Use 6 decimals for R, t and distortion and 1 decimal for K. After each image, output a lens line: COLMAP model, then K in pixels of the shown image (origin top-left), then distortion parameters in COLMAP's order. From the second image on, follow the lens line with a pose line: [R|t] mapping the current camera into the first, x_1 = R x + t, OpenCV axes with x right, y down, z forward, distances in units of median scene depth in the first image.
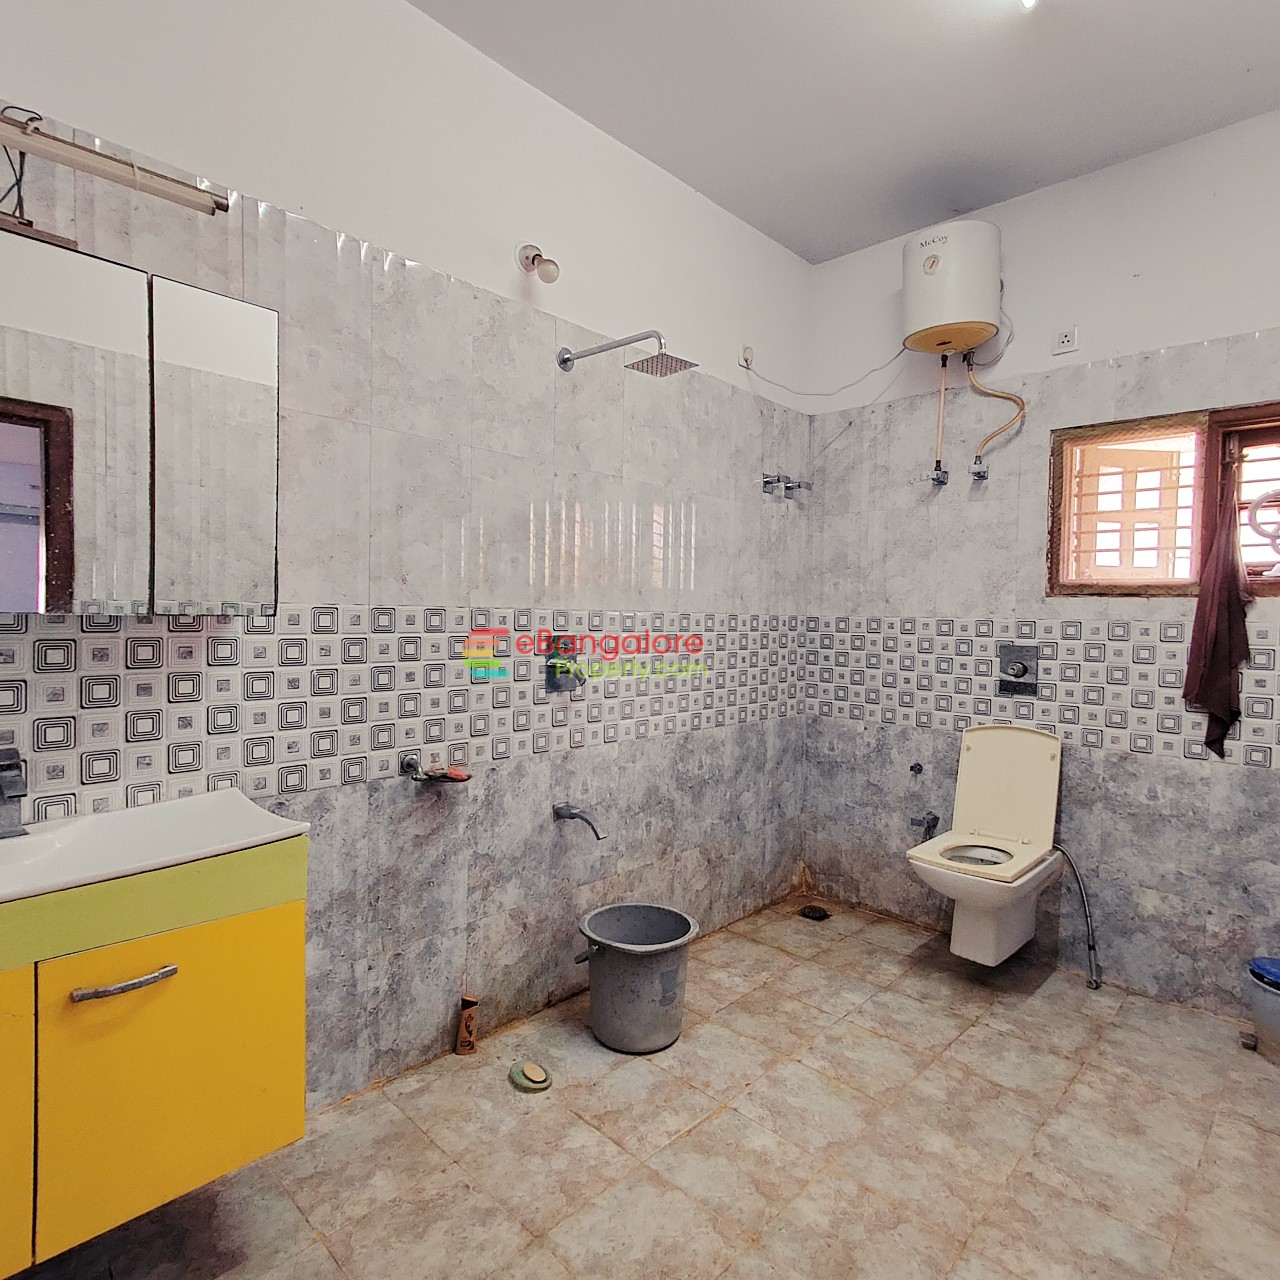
lens RADIAL K [[751.0, 0, 649.9], [0, 751.0, 636.9], [0, 0, 1]] dist [-0.000247, 0.002357]
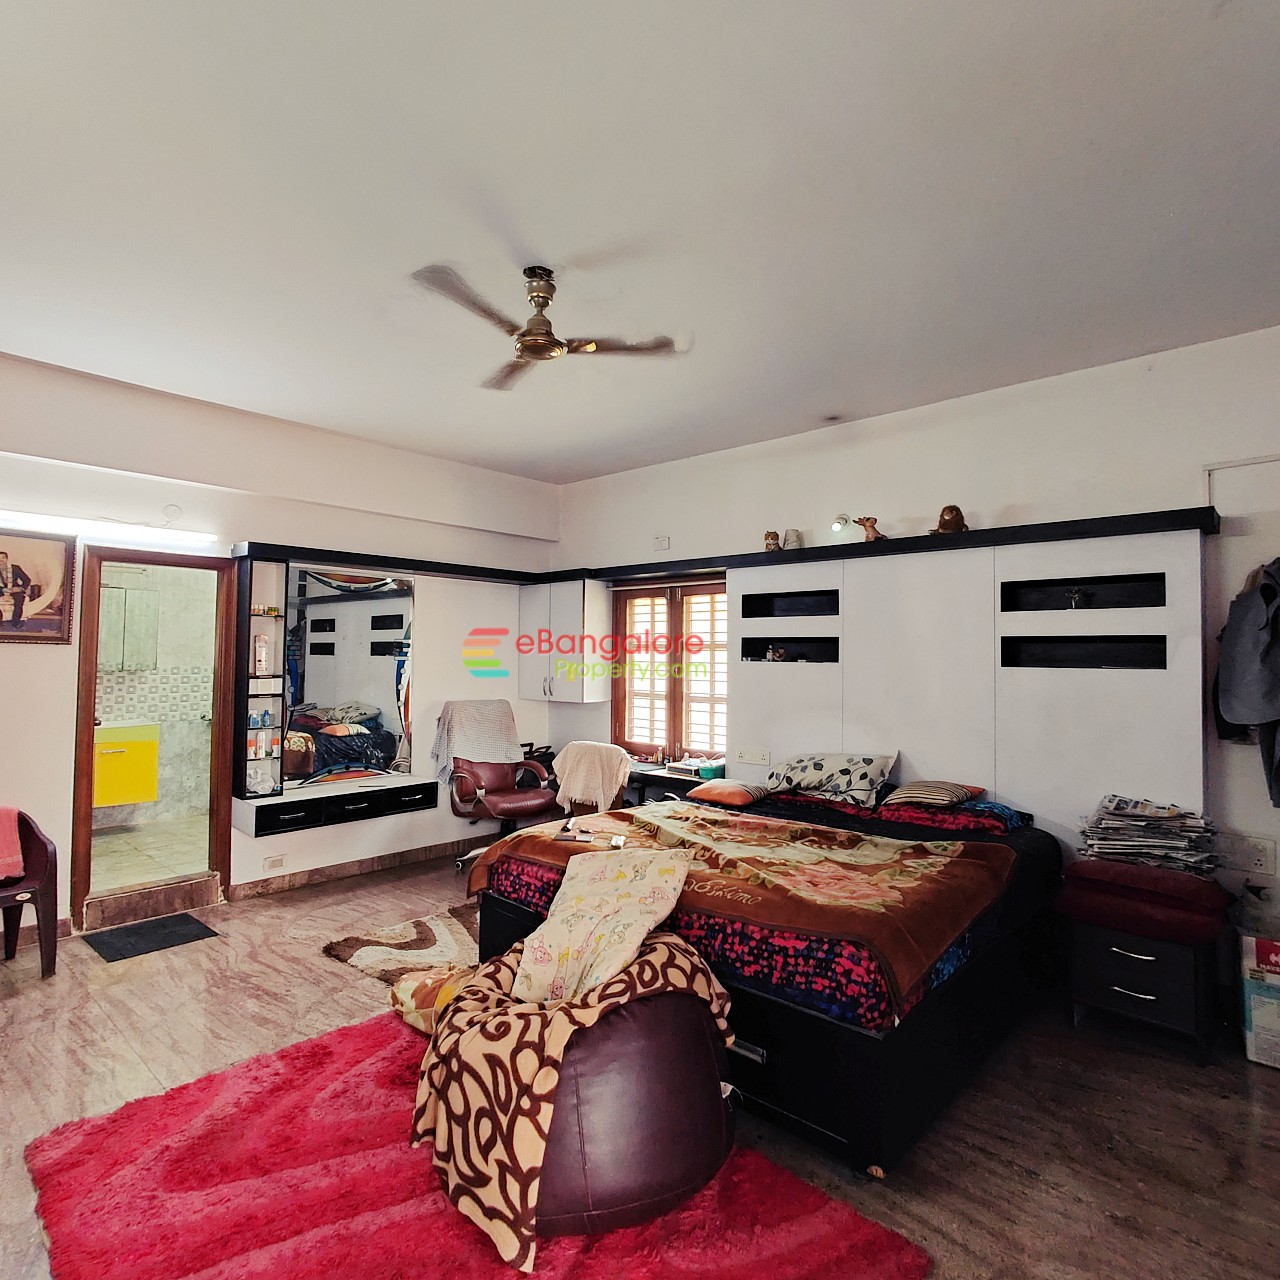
lens RADIAL K [[751.0, 0, 649.9], [0, 751.0, 636.9], [0, 0, 1]] dist [-0.000247, 0.002357]
pose [[0.999715, -0.006090, 0.023097, 1.656862], [0.007483, 0.998129, -0.060683, 0.046998], [-0.022684, 0.060838, 0.997890, -2.477258]]
